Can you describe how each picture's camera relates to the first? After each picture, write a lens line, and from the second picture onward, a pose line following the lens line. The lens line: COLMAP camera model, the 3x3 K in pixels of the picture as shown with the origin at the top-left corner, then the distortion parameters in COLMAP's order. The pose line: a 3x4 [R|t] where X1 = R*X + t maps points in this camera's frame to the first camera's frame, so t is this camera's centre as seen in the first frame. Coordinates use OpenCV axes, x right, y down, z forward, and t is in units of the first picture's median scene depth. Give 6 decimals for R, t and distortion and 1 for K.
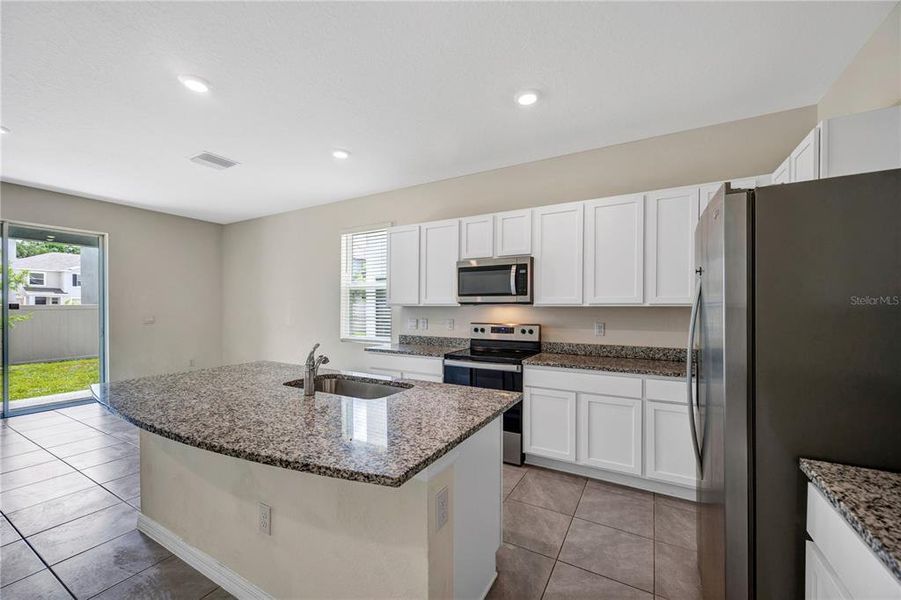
lens RADIAL K [[357.6, 0, 452.0], [0, 357.6, 311.4], [0, 0, 1]] dist [0.002425, 0.001220]
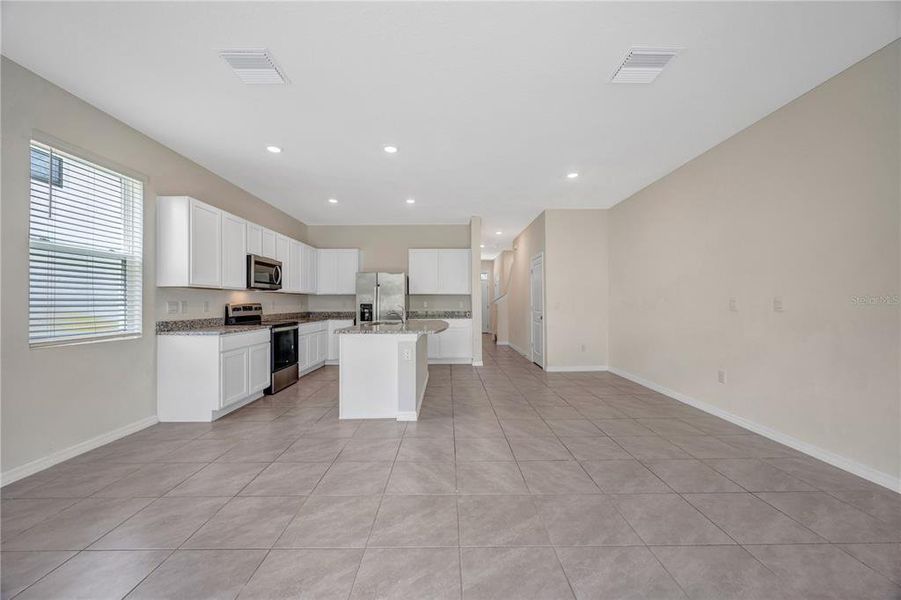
lens RADIAL K [[345.4, 0, 451.5], [0, 345.4, 299.8], [0, 0, 1]] dist [0.001346, 0.000028]
pose [[-0.506563, 0.005931, 0.862183, -1.475991], [0.011527, 0.999934, -0.000107, 0.030029], [-0.862126, 0.009884, -0.506598, 1.055089]]
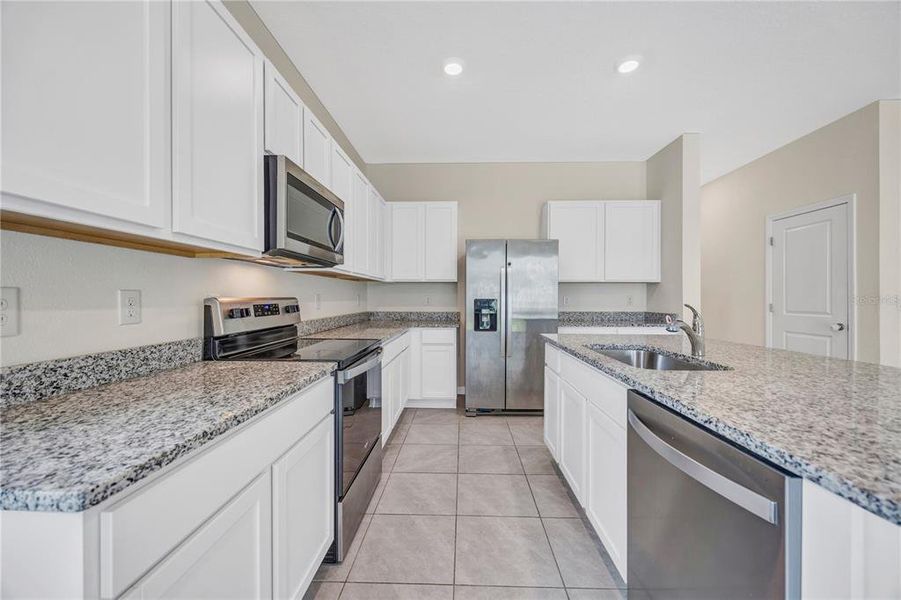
lens RADIAL K [[345.4, 0, 451.8], [0, 345.4, 294.7], [0, 0, 1]] dist [0.001346, 0.000028]
pose [[-0.468425, 0.002406, 0.883500, -0.478031], [0.007891, 0.999968, 0.001460, 0.032961], [-0.883468, 0.007656, -0.468429, 1.056680]]
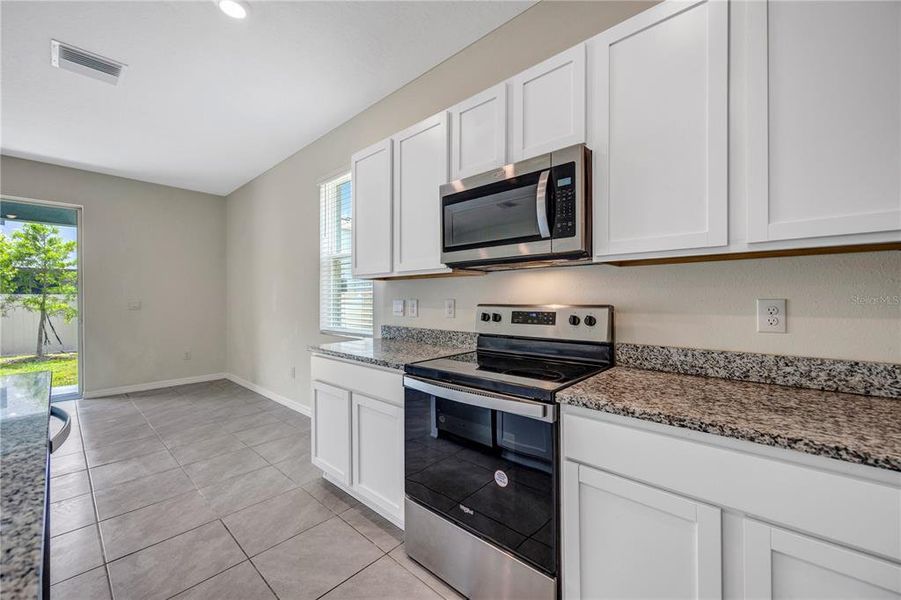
lens RADIAL K [[357.6, 0, 450.8], [0, 357.6, 298.4], [0, 0, 1]] dist [0.002425, 0.001220]
pose [[0.975497, -0.008416, -0.219852, 0.147719], [0.006218, 0.999924, -0.010690, 0.031629], [0.219925, 0.009062, 0.975475, 0.511692]]
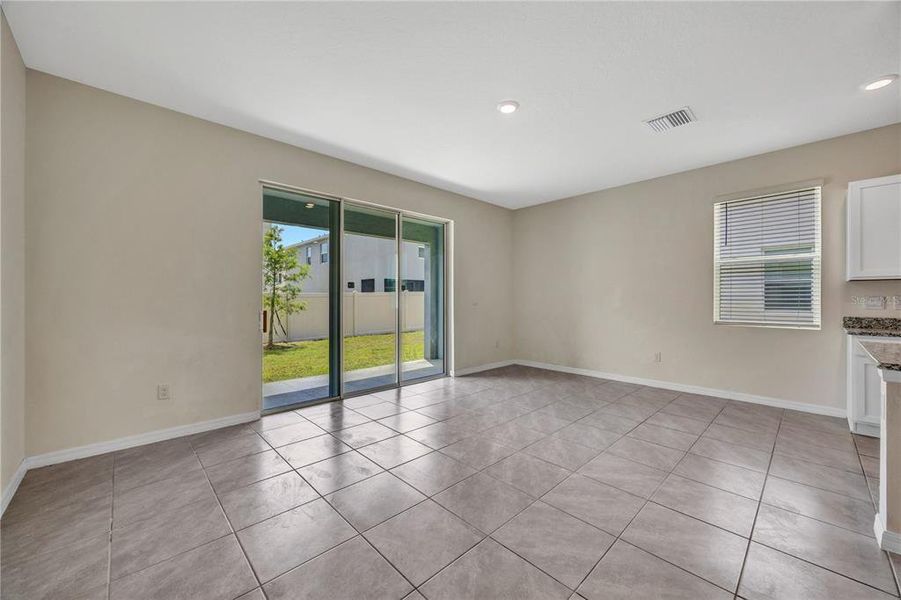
lens RADIAL K [[345.4, 0, 450.8], [0, 345.4, 298.5], [0, 0, 1]] dist [0.001346, 0.000028]
pose [[0.959046, -0.004294, -0.283219, -0.986601], [0.000849, 0.999924, -0.012285, 0.042470], [0.283250, 0.011541, 0.958977, 0.008191]]
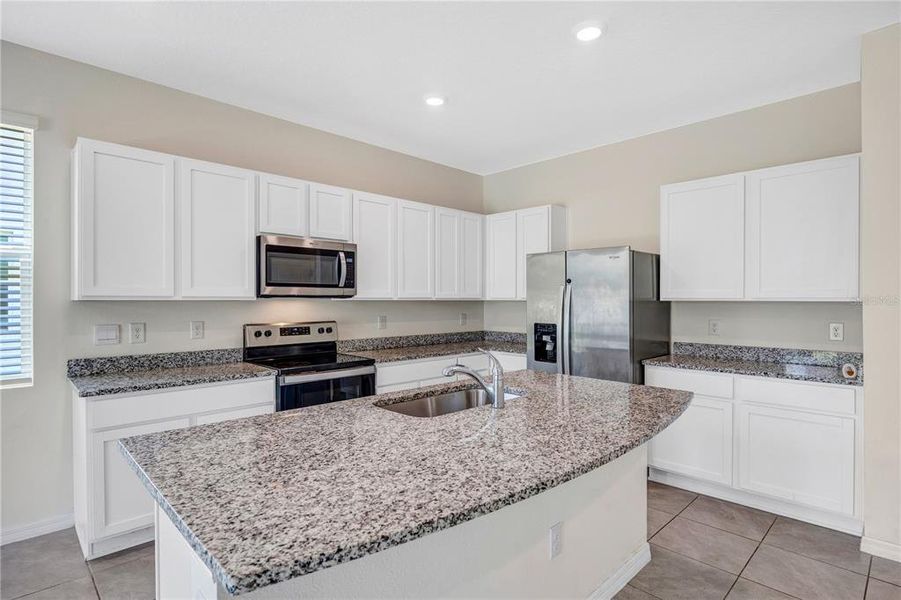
lens RADIAL K [[461.1, 0, 455.3], [0, 461.1, 304.0], [0, 0, 1]] dist [-0.011754, 0.001509]
pose [[0.269380, -0.010614, 0.962975, -0.766816], [0.012745, 0.999891, 0.007455, -0.009711], [-0.962950, 0.010265, 0.269486, 0.421736]]
